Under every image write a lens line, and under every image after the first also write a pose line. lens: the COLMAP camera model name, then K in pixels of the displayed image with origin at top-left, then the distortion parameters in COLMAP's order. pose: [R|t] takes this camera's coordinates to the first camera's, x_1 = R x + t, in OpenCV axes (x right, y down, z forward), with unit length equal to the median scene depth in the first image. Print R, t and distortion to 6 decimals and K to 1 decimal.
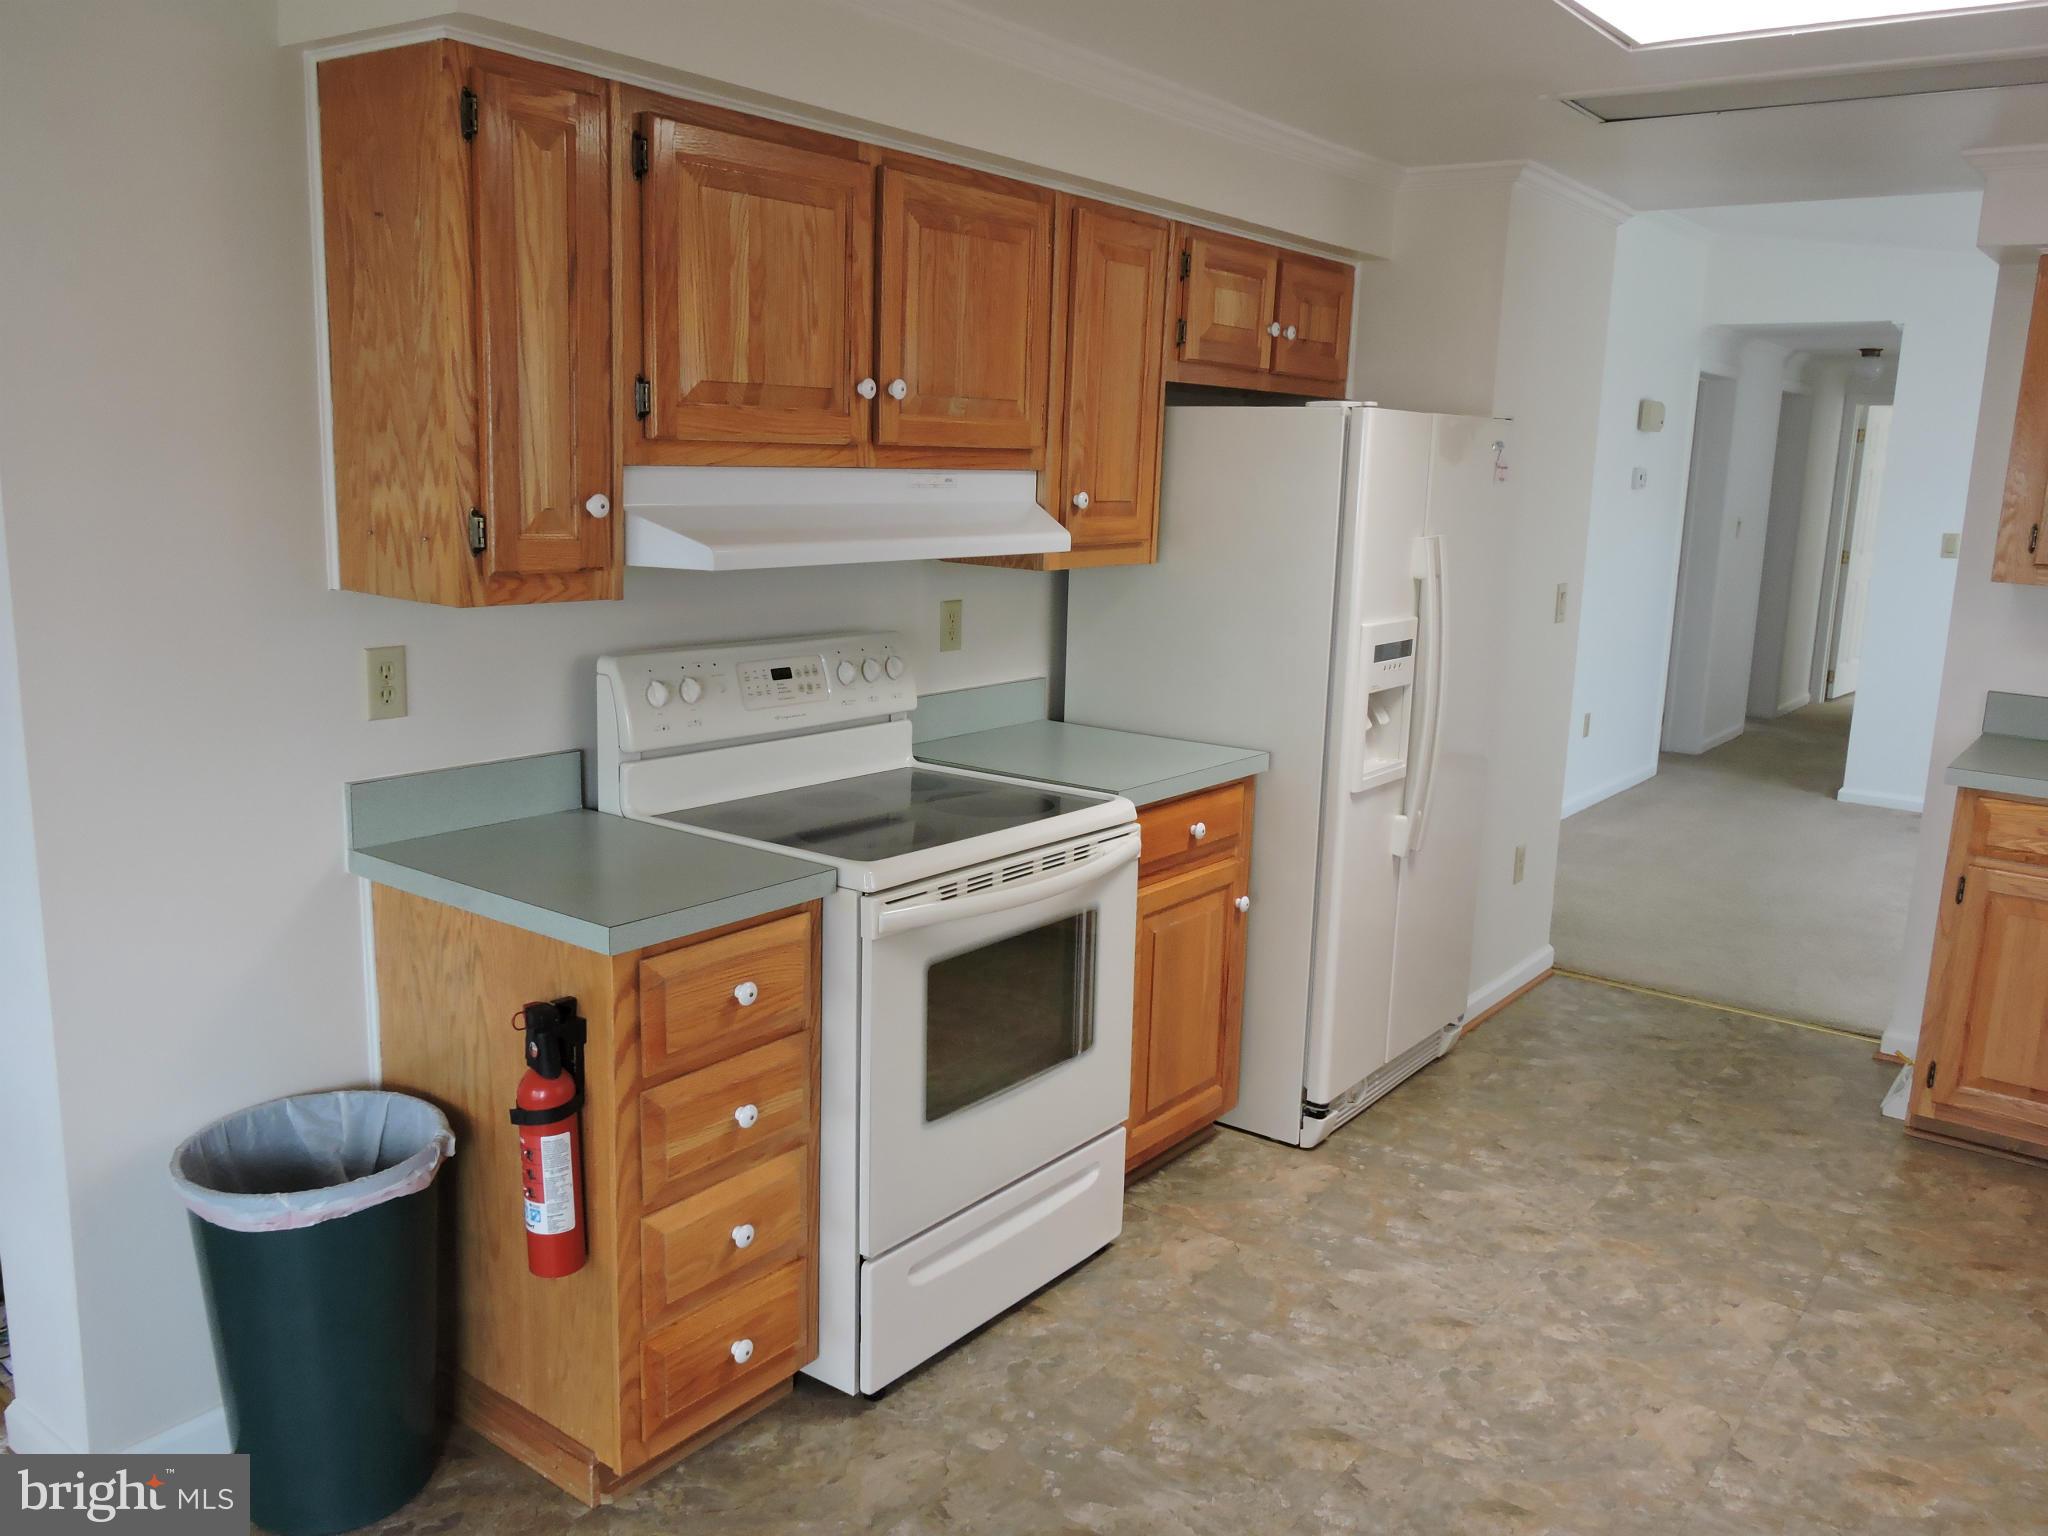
lens RADIAL K [[1609.5, 0, 1024.0], [0, 1609.5, 766.1], [0, 0, 1]] dist [-0.006541, -0.004987]
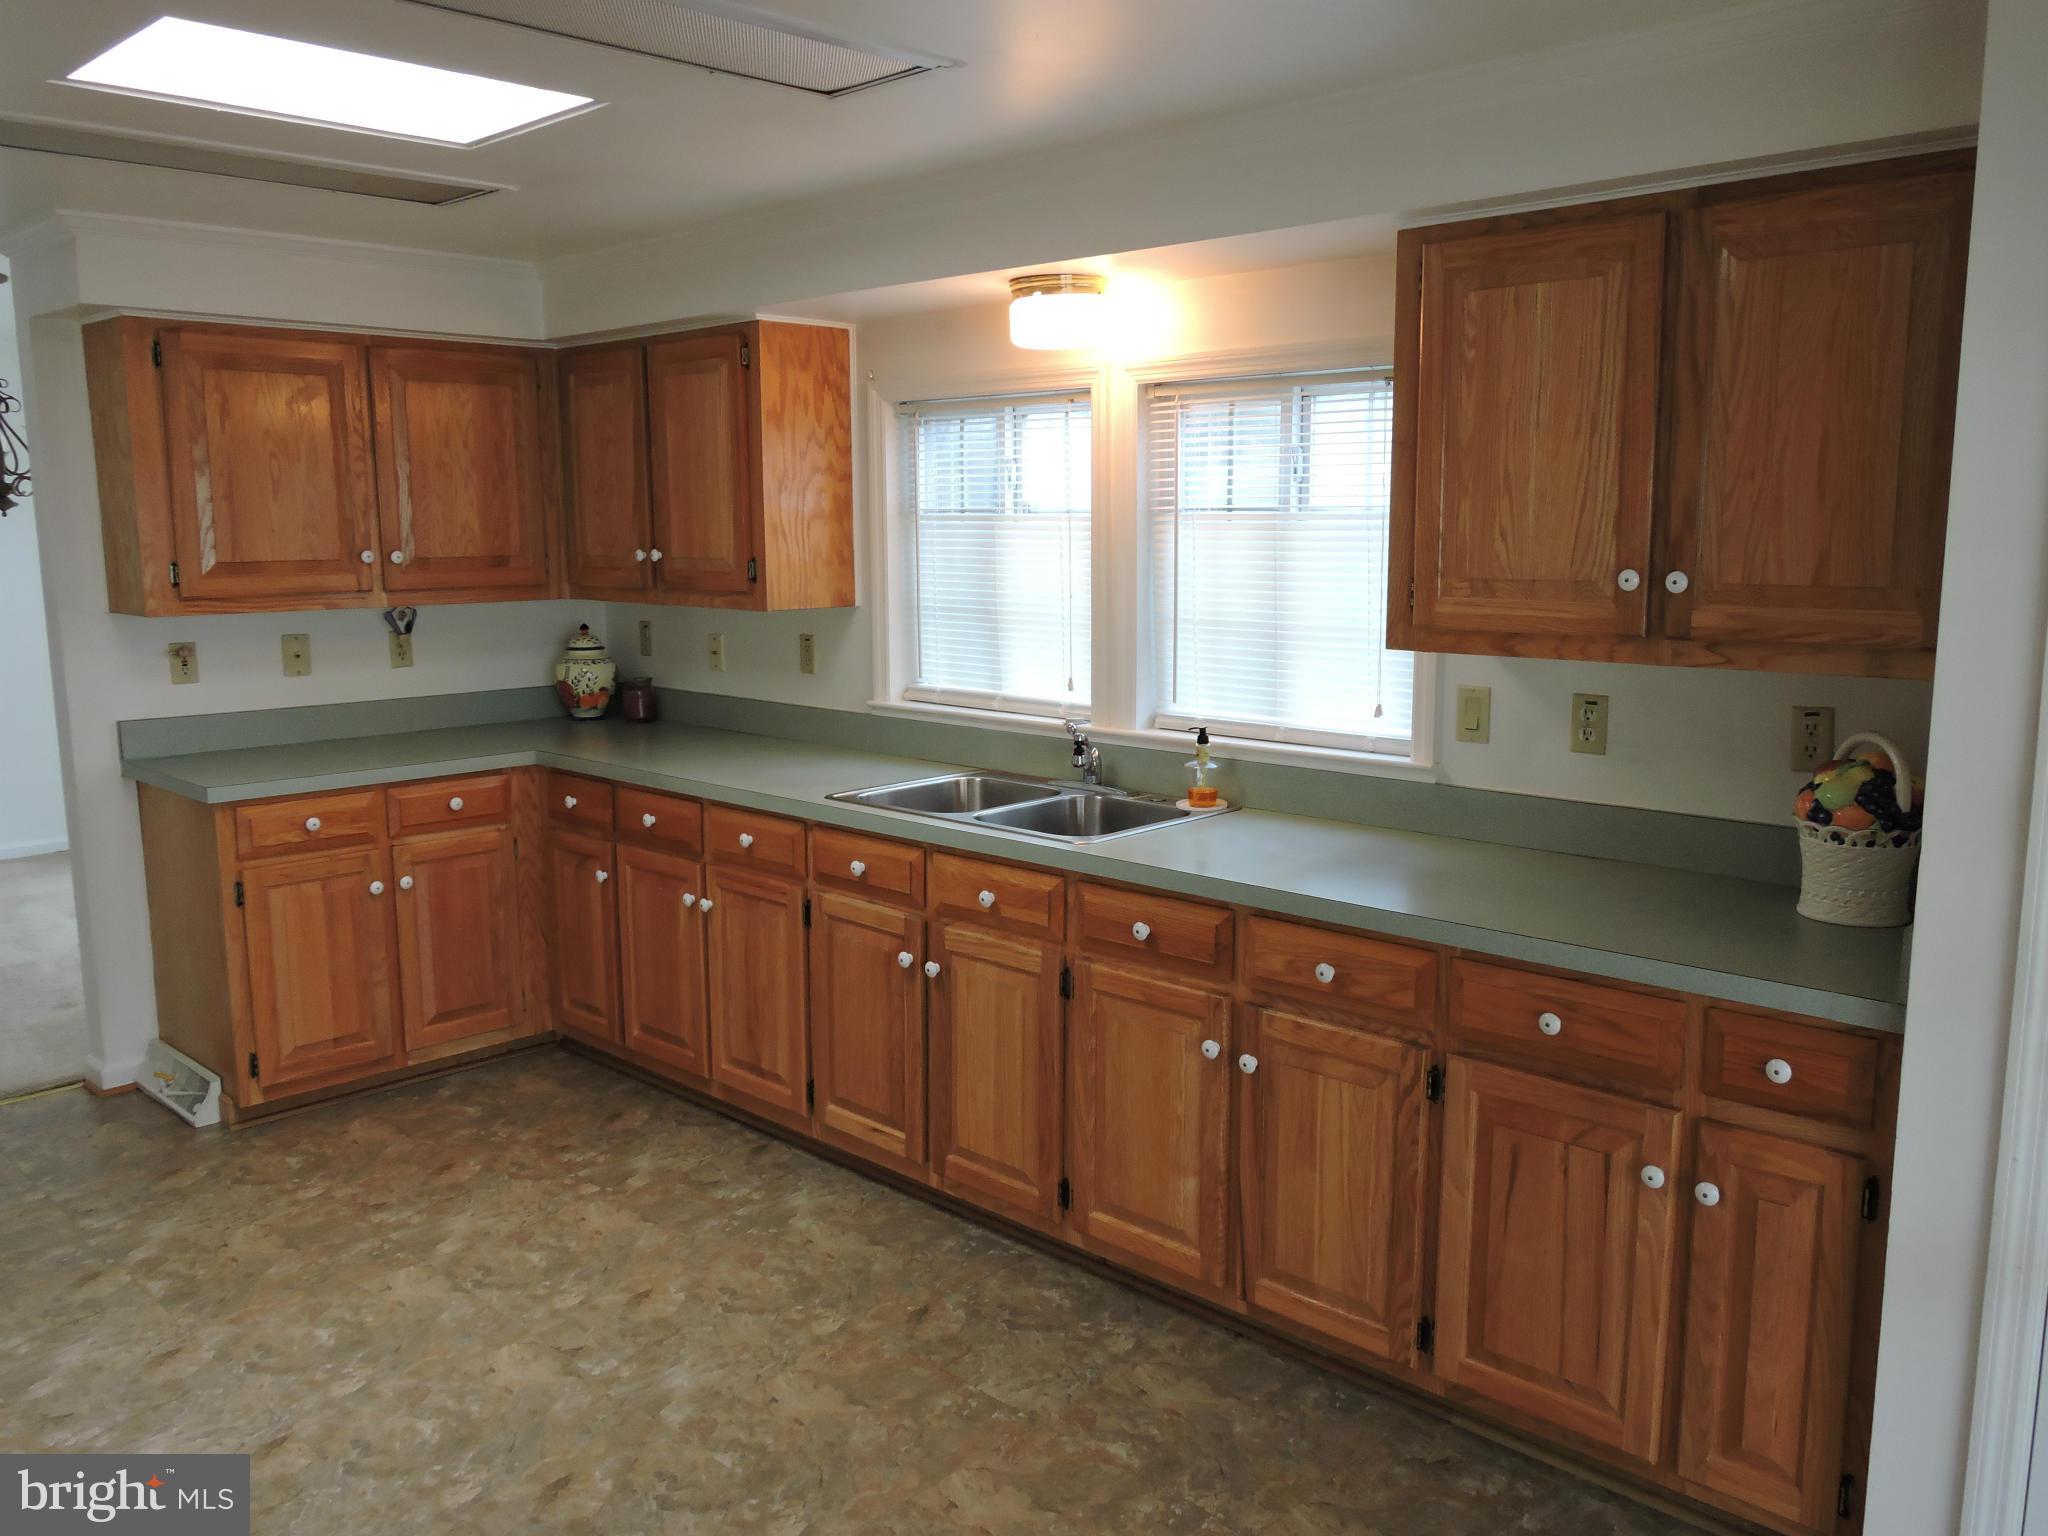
lens RADIAL K [[1621.5, 0, 1017.8], [0, 1621.5, 768.1], [0, 0, 1]] dist [-0.002305, -0.001496]
pose [[0.121729, -0.187494, 0.974694, -0.486992], [0.202600, 0.966015, 0.160522, -0.089175], [-0.971666, 0.177933, 0.155578, 0.342457]]
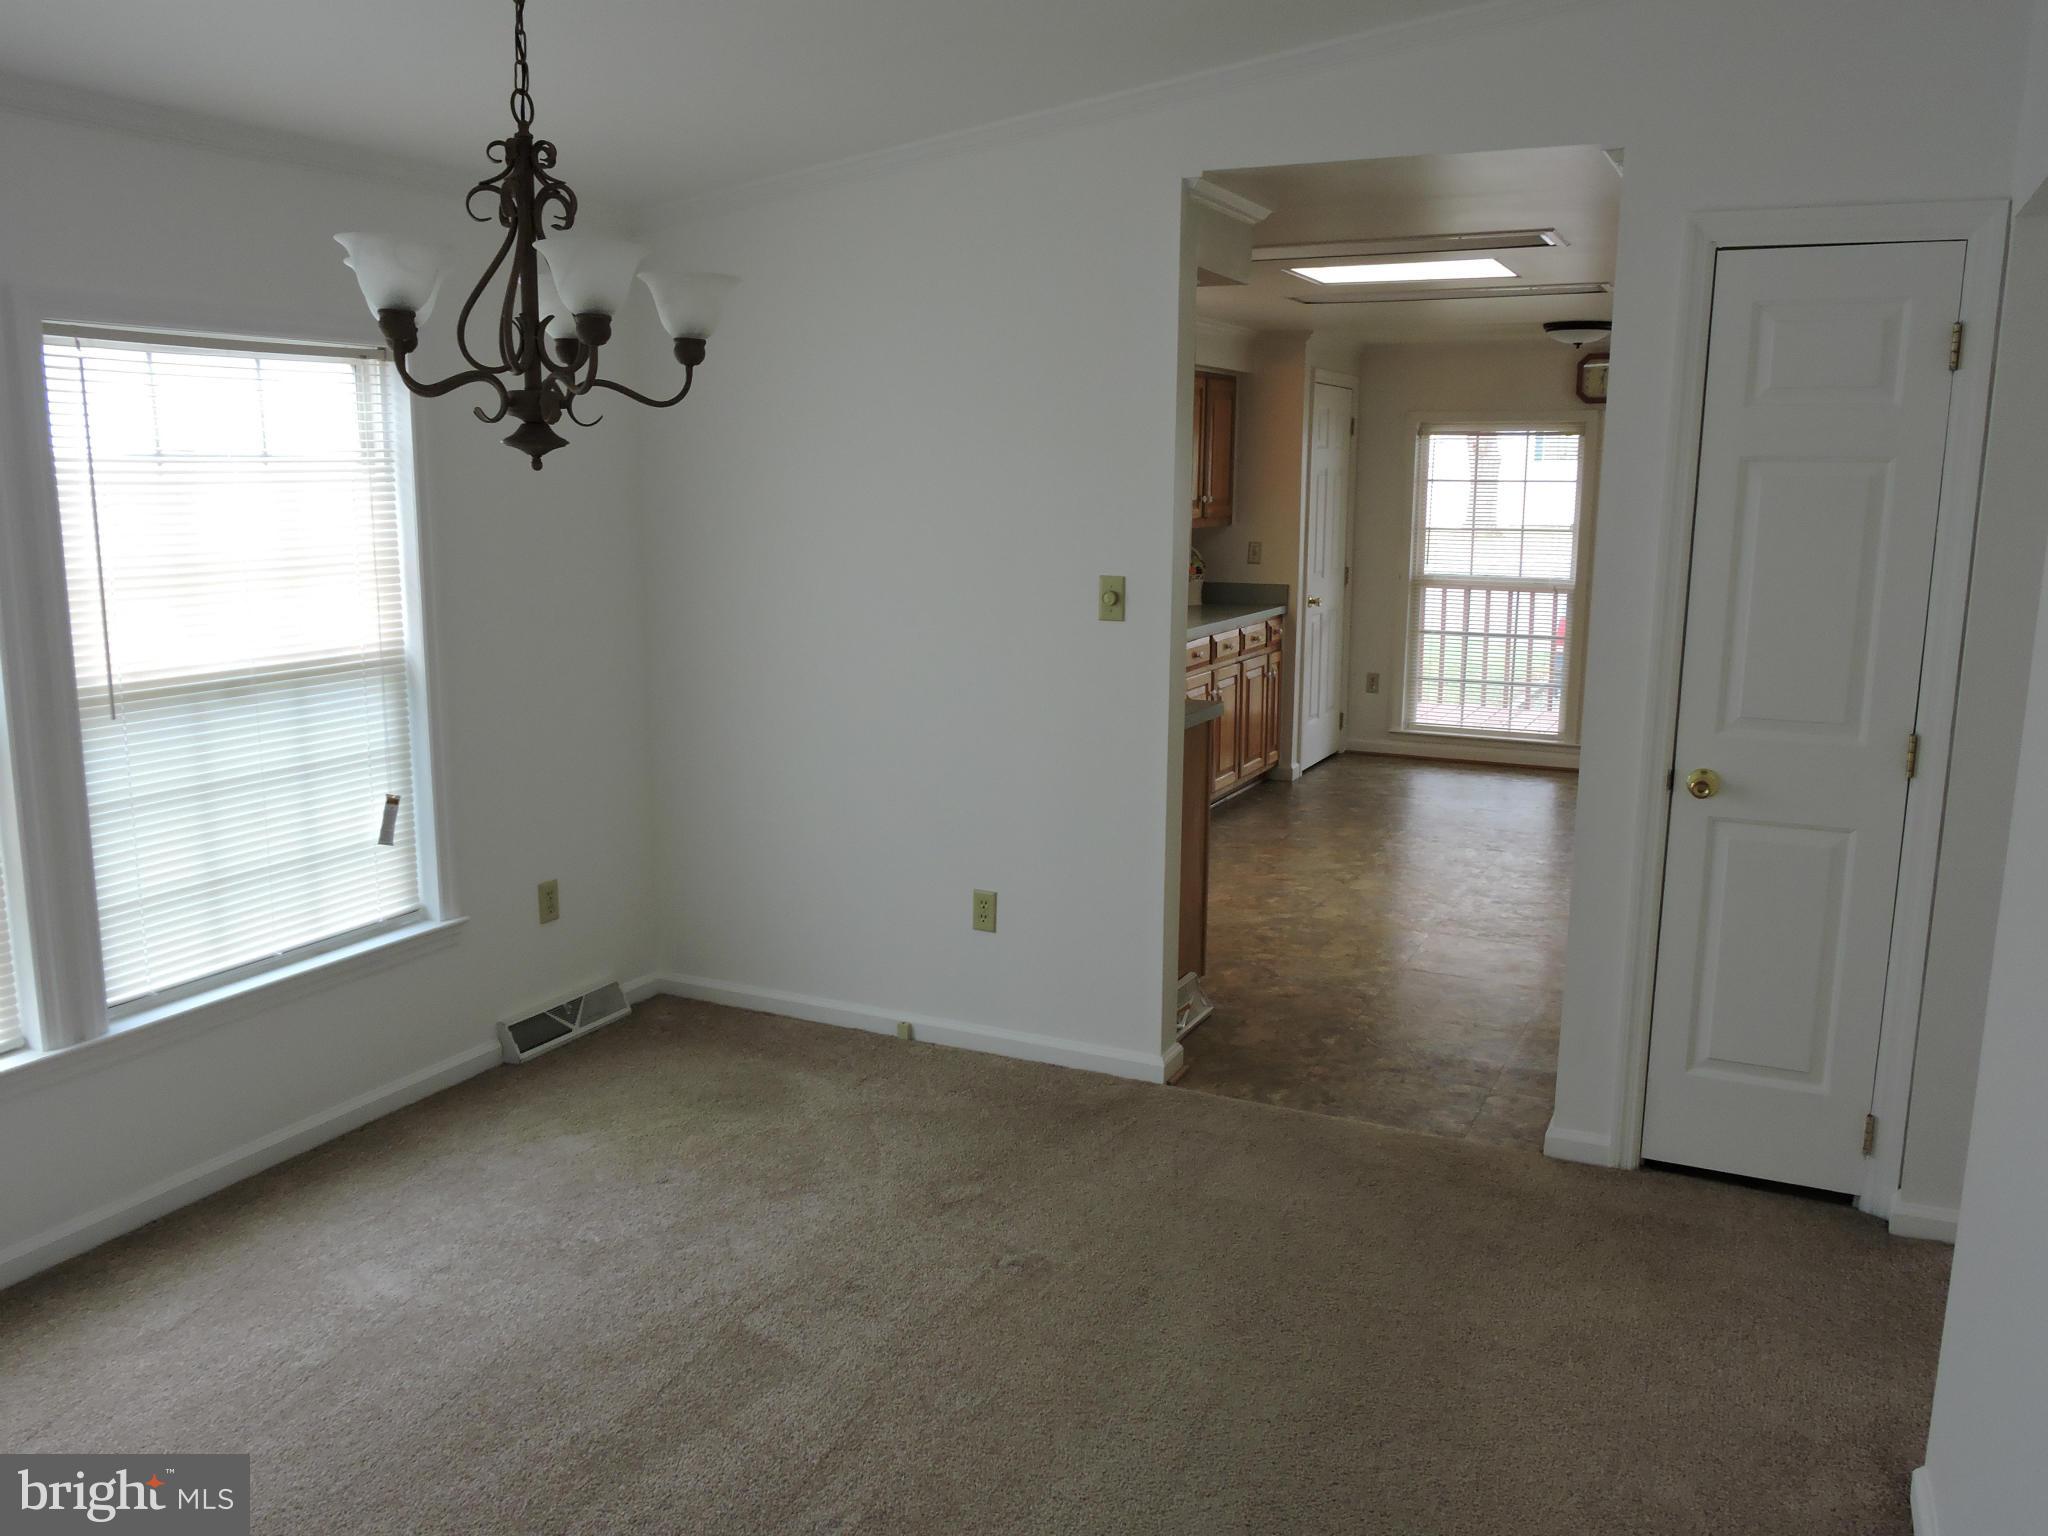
lens RADIAL K [[1621.5, 0, 1017.8], [0, 1621.5, 768.1], [0, 0, 1]] dist [-0.002305, -0.001496]
pose [[-0.981200, -0.002553, -0.192979, 1.146489], [-0.072956, 0.930623, 0.358634, -0.473051], [0.178675, 0.365971, -0.913313, 2.533286]]
